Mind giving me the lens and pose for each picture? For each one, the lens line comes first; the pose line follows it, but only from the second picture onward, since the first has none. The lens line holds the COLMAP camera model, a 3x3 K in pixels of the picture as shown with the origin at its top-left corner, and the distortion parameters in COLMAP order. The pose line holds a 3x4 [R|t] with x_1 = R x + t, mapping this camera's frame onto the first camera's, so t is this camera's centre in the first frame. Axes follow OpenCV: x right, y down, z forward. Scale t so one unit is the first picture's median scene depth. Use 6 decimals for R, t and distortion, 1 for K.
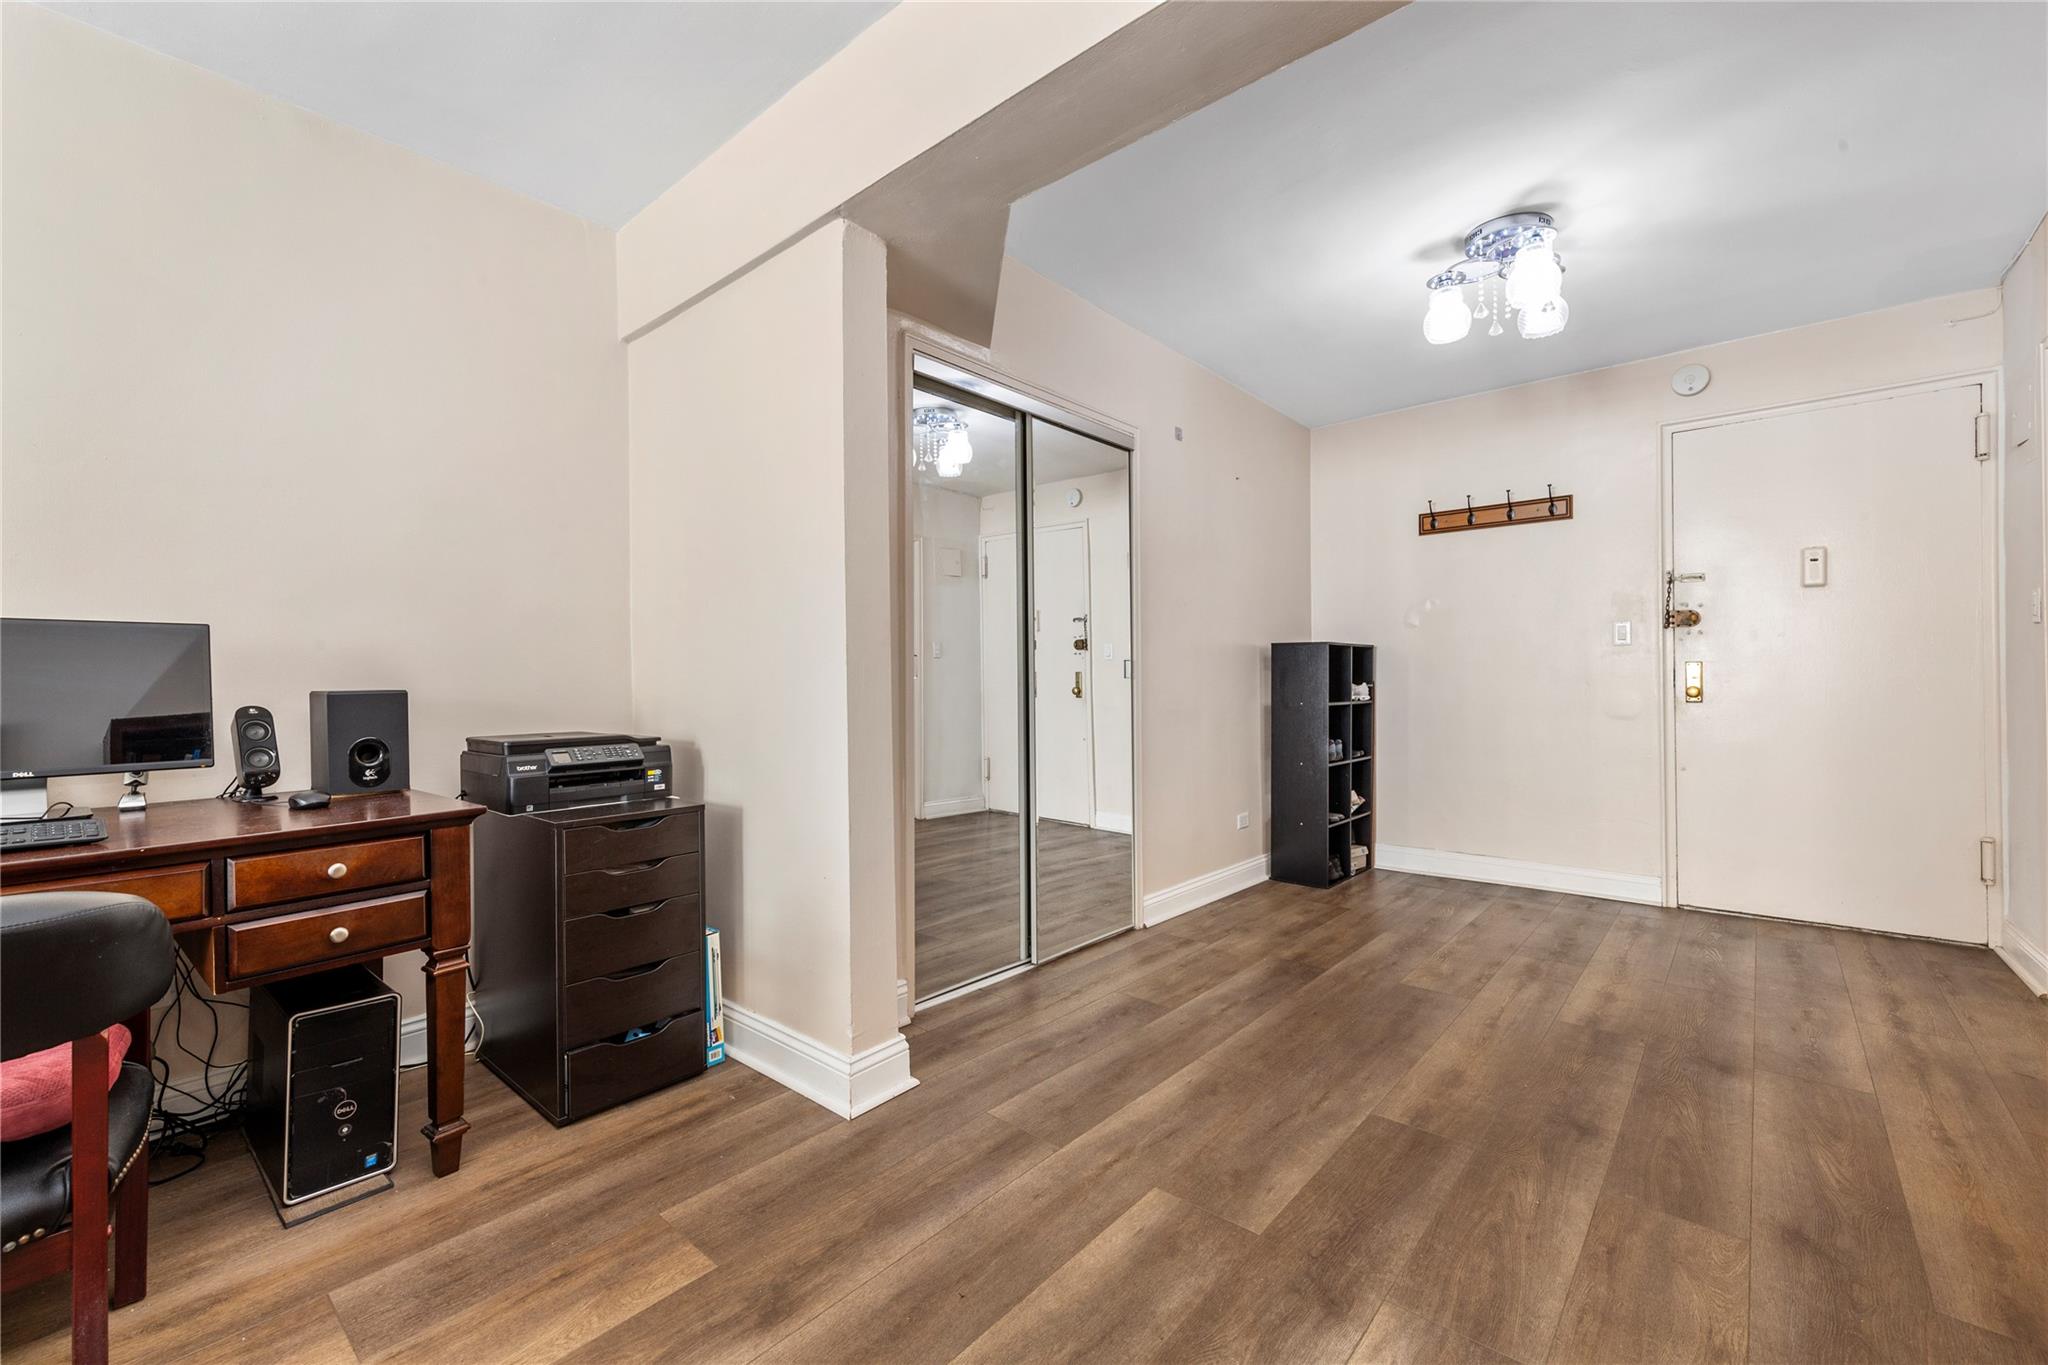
lens RADIAL K [[866.6, 0, 1018.5], [0, 866.6, 678.5], [0, 0, 1]] dist [0.002042, 0.000266]
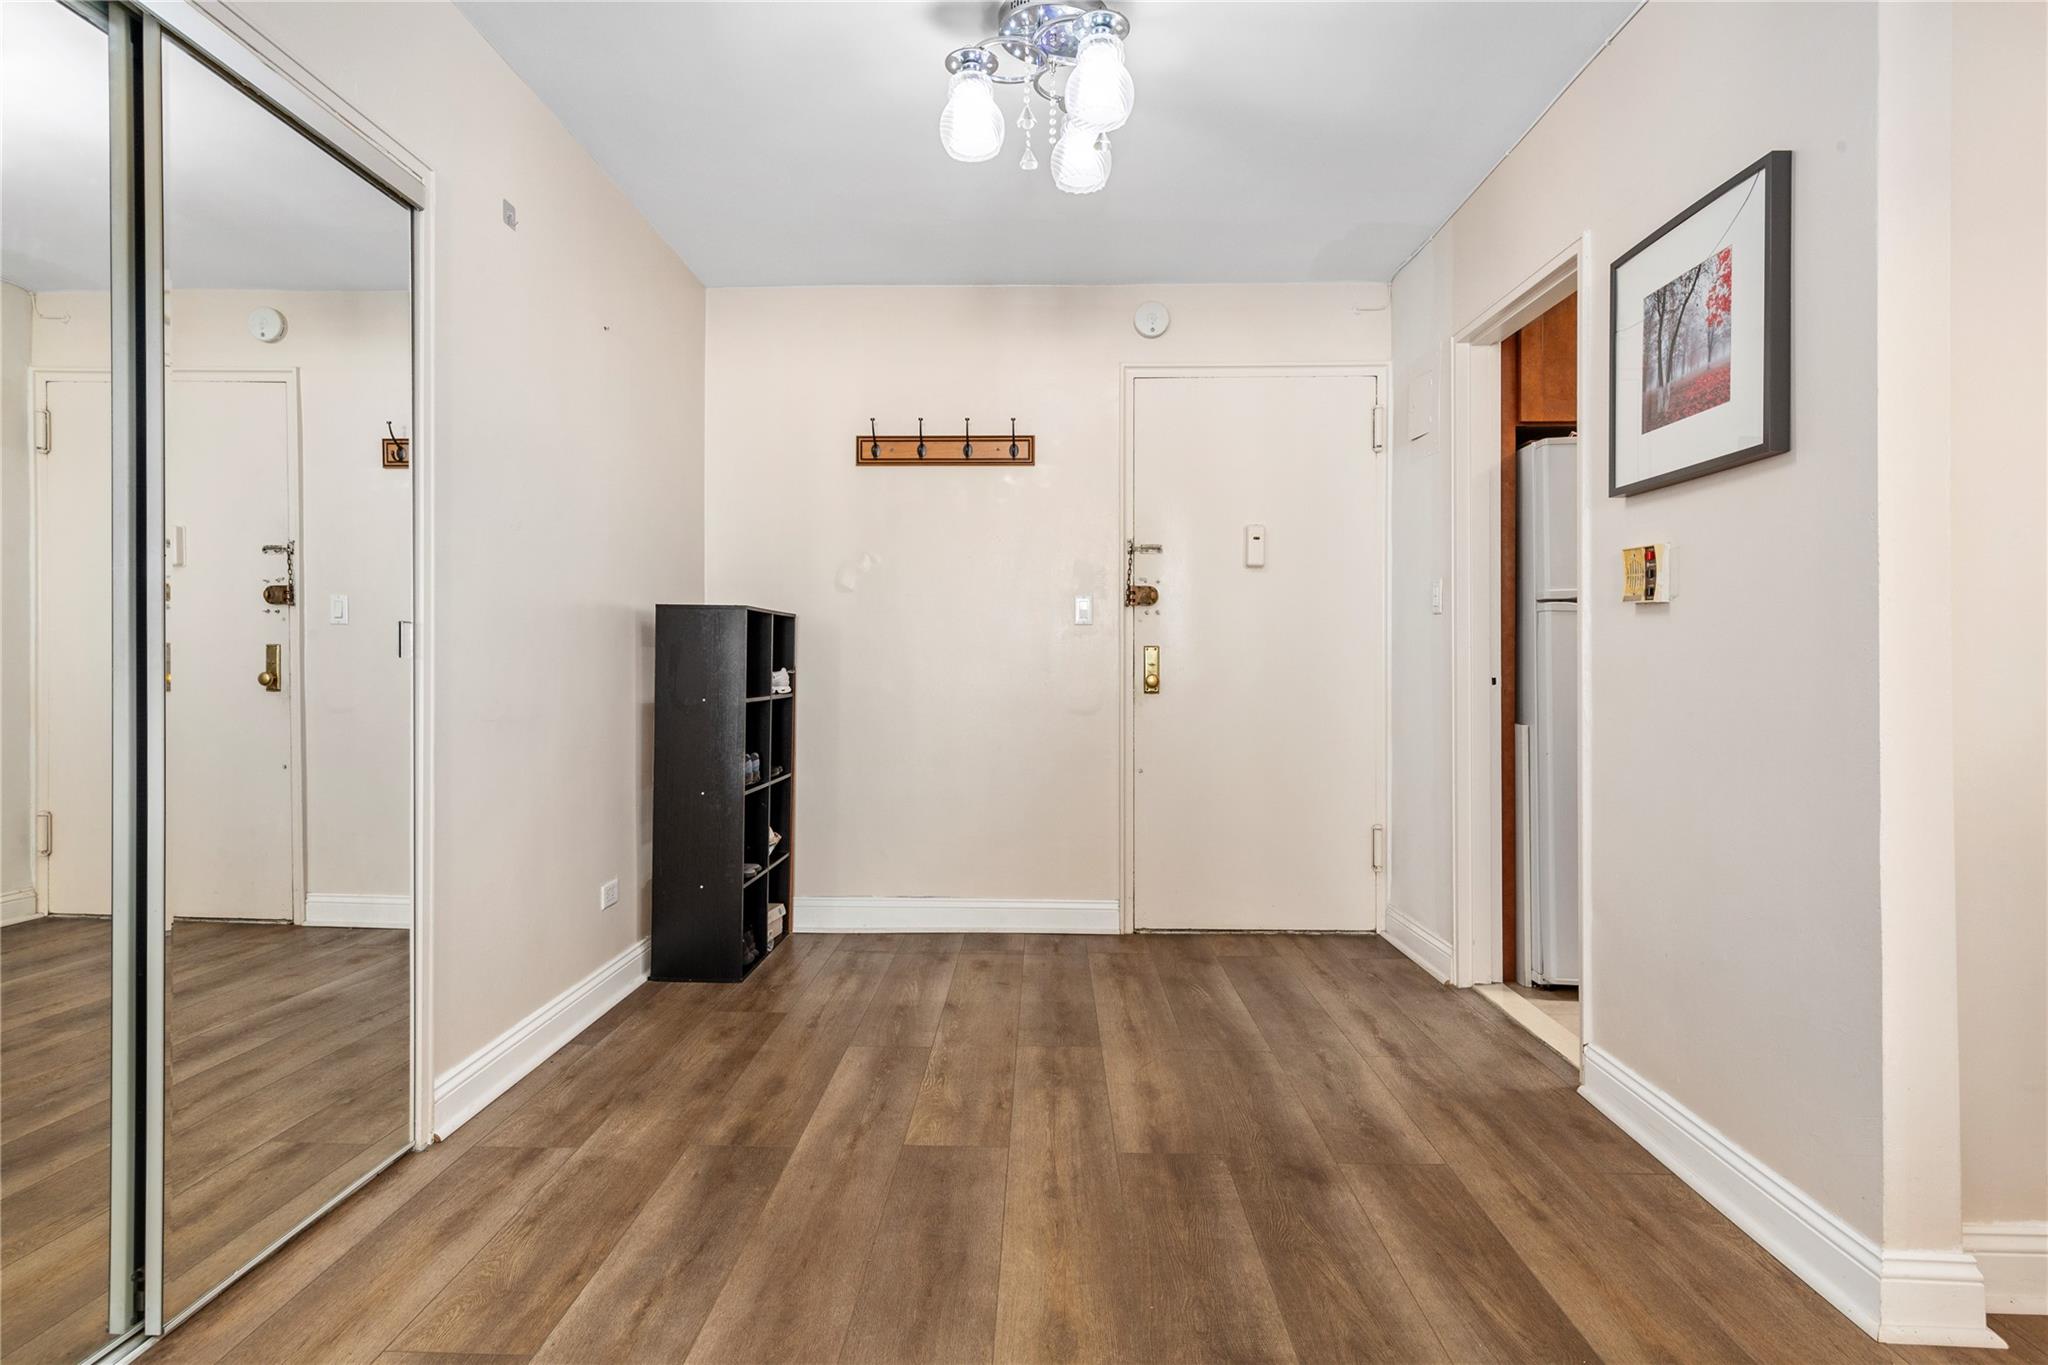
lens RADIAL K [[1060.9, 0, 1029.1], [0, 1060.9, 661.0], [0, 0, 1]] dist [0.011738, -0.002439]
pose [[0.768193, 0.009676, 0.640146, 0.007745], [-0.010080, 0.999945, -0.003019, -0.000077], [-0.640139, -0.004134, 0.768248, 0.281857]]
